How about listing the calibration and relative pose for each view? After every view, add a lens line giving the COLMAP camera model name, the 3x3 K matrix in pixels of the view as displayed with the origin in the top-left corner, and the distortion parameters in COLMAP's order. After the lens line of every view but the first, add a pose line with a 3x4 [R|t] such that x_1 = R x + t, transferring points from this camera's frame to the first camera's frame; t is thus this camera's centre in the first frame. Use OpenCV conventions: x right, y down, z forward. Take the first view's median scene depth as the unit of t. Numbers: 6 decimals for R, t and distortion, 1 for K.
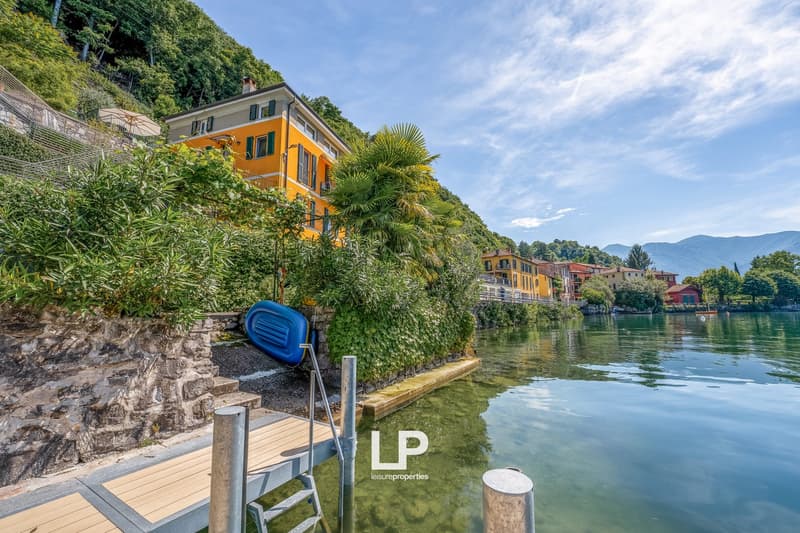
lens RADIAL K [[329.0, 0, 398.7], [0, 329.0, 262.0], [0, 0, 1]] dist [-0.023343, 0.000500]
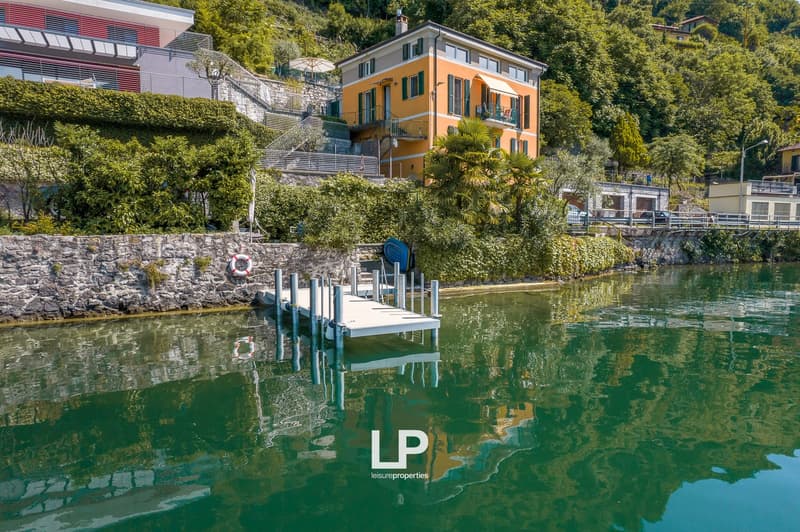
lens RADIAL K [[512.2, 0, 403.6], [0, 512.2, 268.4], [0, 0, 1]] dist [-0.076350, 0.066464]
pose [[0.860634, 0.044624, -0.507266, 0.406187], [0.067119, 0.977521, 0.199868, -0.103969], [0.504782, -0.206060, 0.838293, -0.513116]]
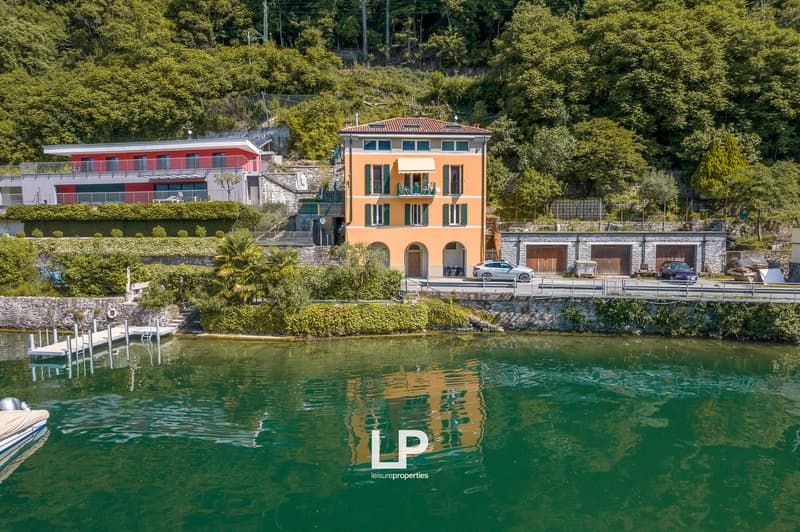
lens RADIAL K [[512.2, 0, 404.2], [0, 512.2, 267.2], [0, 0, 1]] dist [-0.076350, 0.066464]
pose [[0.373469, 0.074909, -0.924613, 1.724322], [0.132297, 0.982245, 0.133016, -0.217649], [0.918160, -0.172001, 0.356928, 0.358379]]
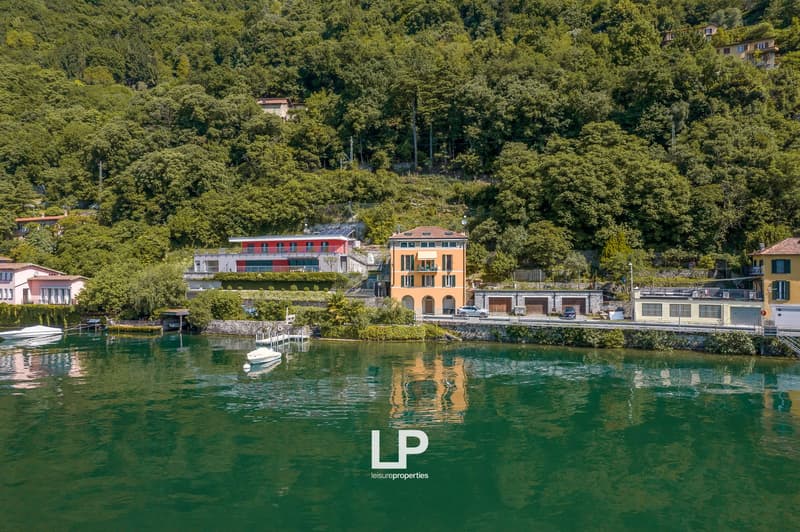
lens RADIAL K [[512.2, 0, 404.2], [0, 512.2, 269.2], [0, 0, 1]] dist [-0.076350, 0.066464]
pose [[0.222759, 0.006924, -0.974849, 3.643848], [0.141277, 0.989189, 0.039309, -0.419590], [0.964583, -0.146480, 0.219372, 0.151870]]
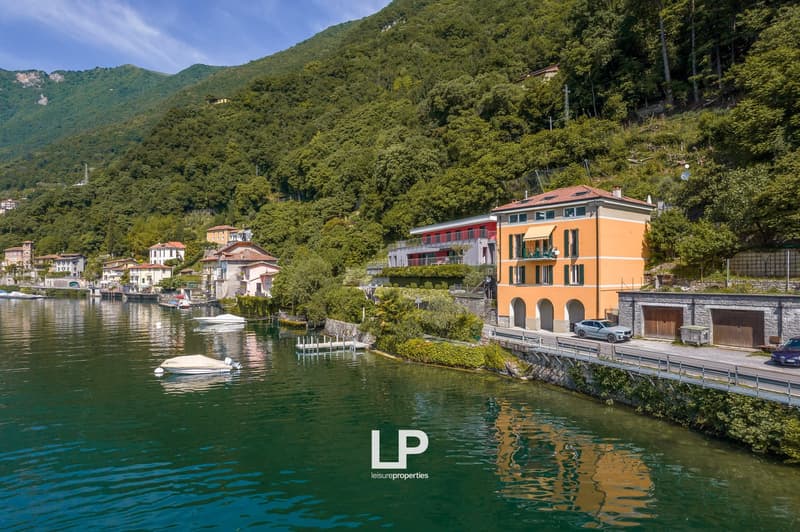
lens RADIAL K [[512.2, 0, 403.0], [0, 512.2, 266.8], [0, 0, 1]] dist [-0.076350, 0.066464]
pose [[-0.545822, -0.006136, -0.837879, 2.168301], [0.127971, 0.987631, -0.090597, -0.045958], [0.828071, -0.156674, -0.538285, 1.965821]]
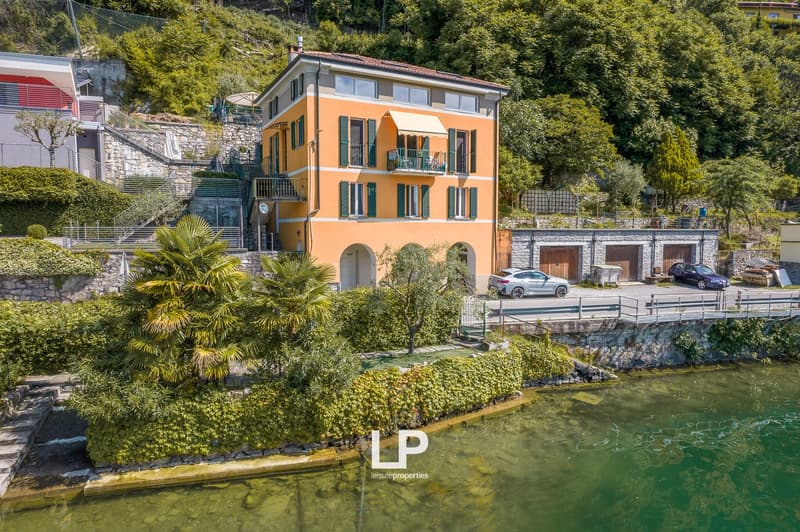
lens RADIAL K [[512.2, 0, 403.1], [0, 512.2, 266.8], [0, 0, 1]] dist [-0.076350, 0.066464]
pose [[0.731606, 0.057792, -0.679274, 0.684877], [0.090915, 0.979229, 0.181231, -0.222430], [0.675639, -0.194346, 0.711155, 0.165972]]
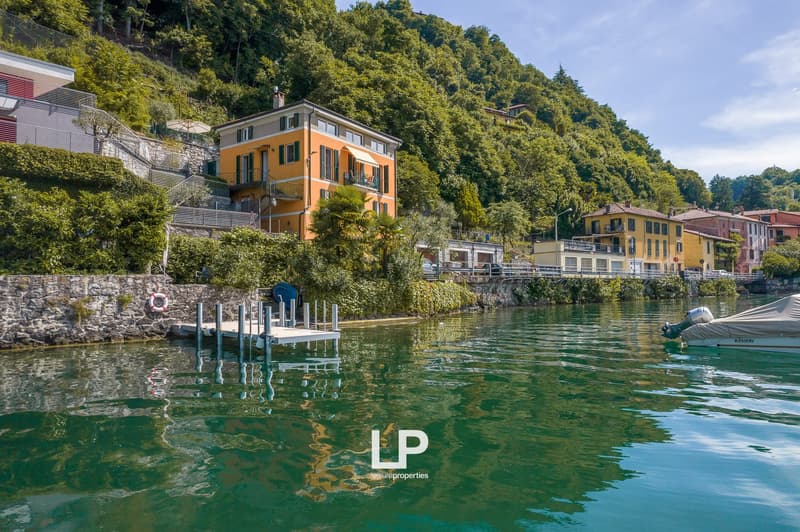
lens RADIAL K [[512.2, 0, 403.0], [0, 512.2, 269.4], [0, 0, 1]] dist [-0.076350, 0.066464]
pose [[0.967176, -0.011586, -0.253843, 0.447218], [0.039636, 0.993611, 0.105668, -0.106005], [0.250997, -0.112260, 0.961456, -0.738728]]
